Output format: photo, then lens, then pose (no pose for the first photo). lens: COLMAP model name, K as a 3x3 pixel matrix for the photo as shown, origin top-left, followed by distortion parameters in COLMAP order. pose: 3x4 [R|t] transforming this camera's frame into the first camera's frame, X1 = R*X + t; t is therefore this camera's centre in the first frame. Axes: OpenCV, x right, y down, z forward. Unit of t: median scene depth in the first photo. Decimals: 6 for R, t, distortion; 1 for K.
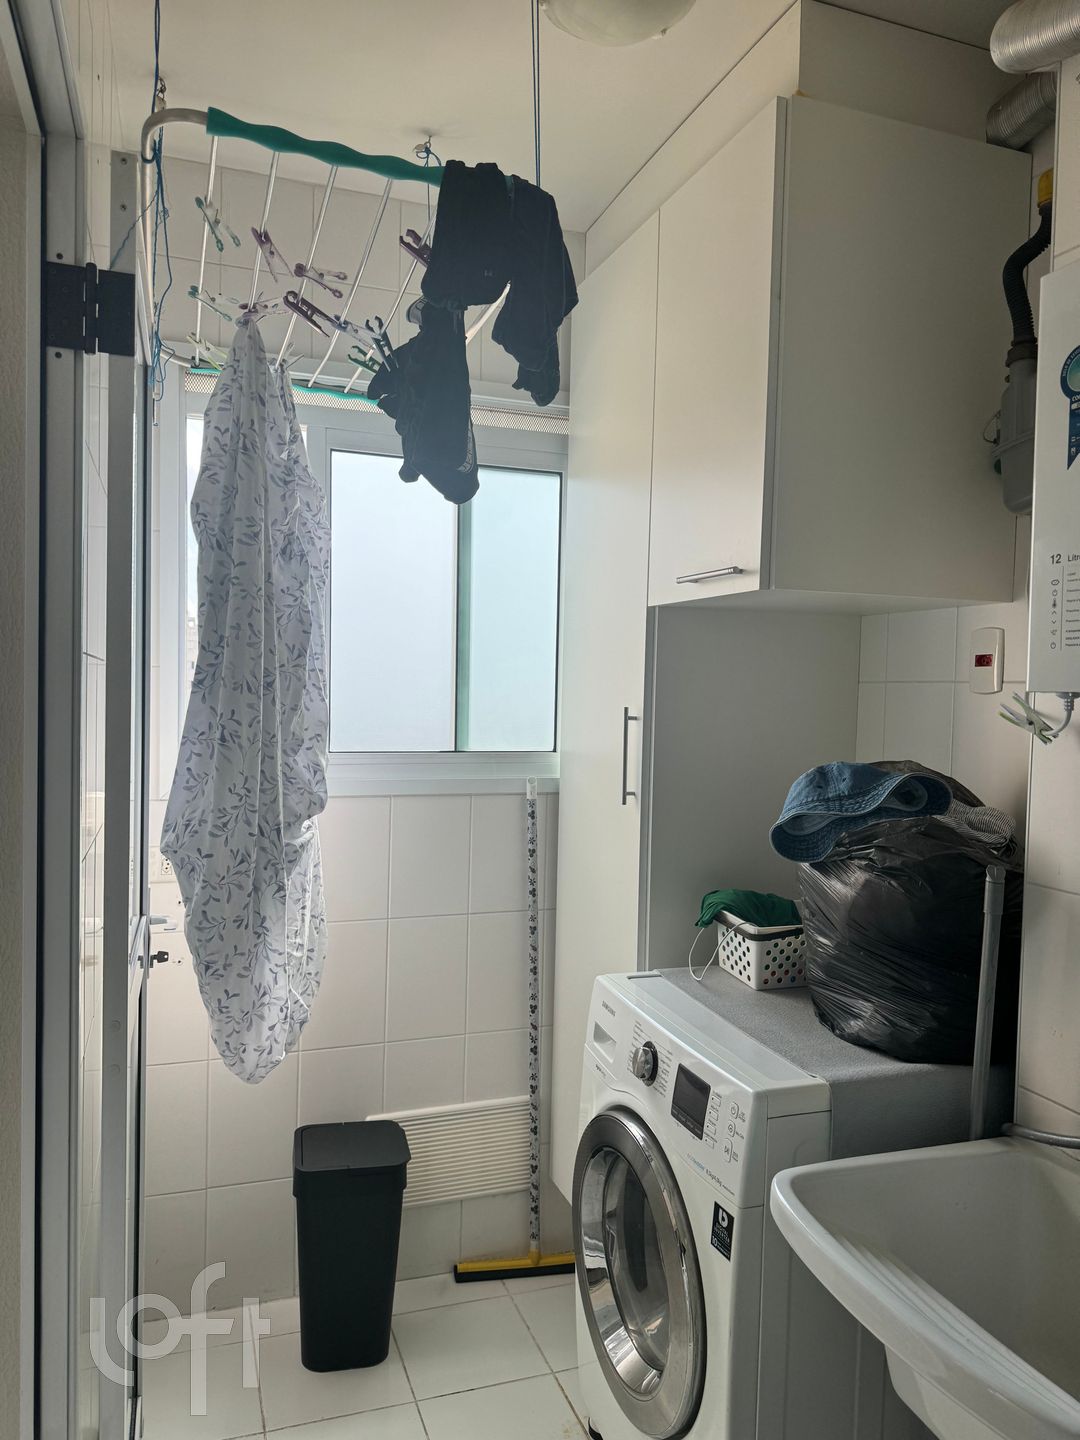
lens RADIAL K [[1014.1, 0, 538.8], [0, 1014.1, 722.4], [0, 0, 1]] dist [0.014733, -0.000498]
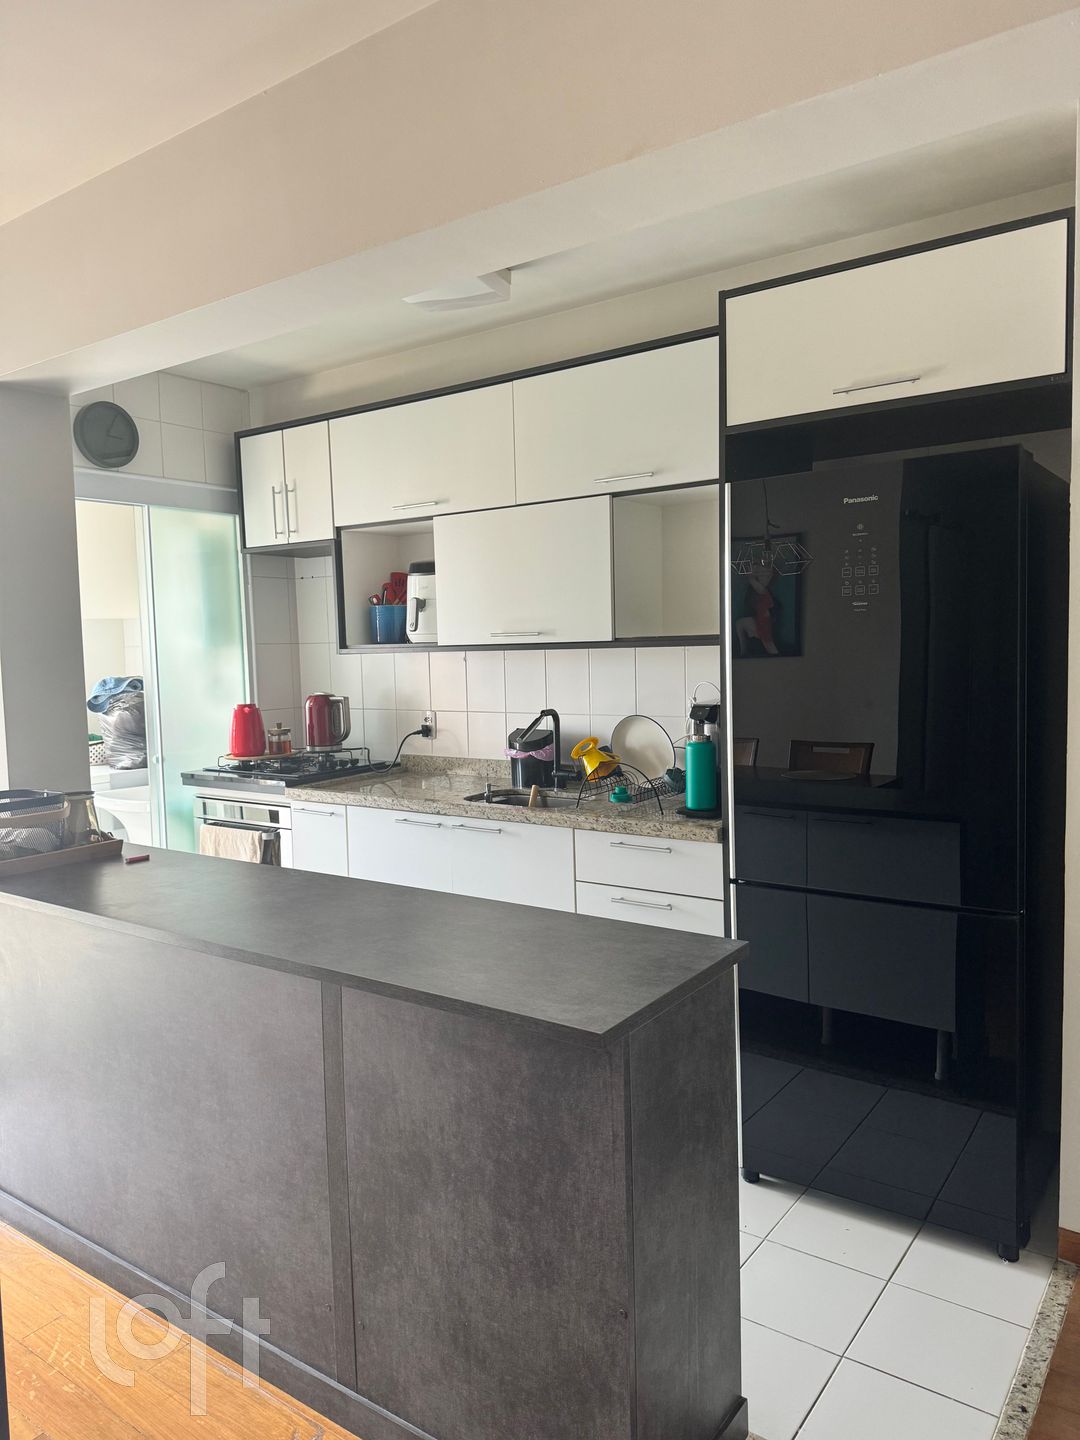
lens RADIAL K [[1014.1, 0, 534.5], [0, 1014.1, 721.6], [0, 0, 1]] dist [0.014733, -0.000498]
pose [[0.820311, -0.083423, 0.565801, -0.363319], [0.056284, 0.996278, 0.065291, 0.045632], [-0.569141, -0.021713, 0.821953, -2.090674]]
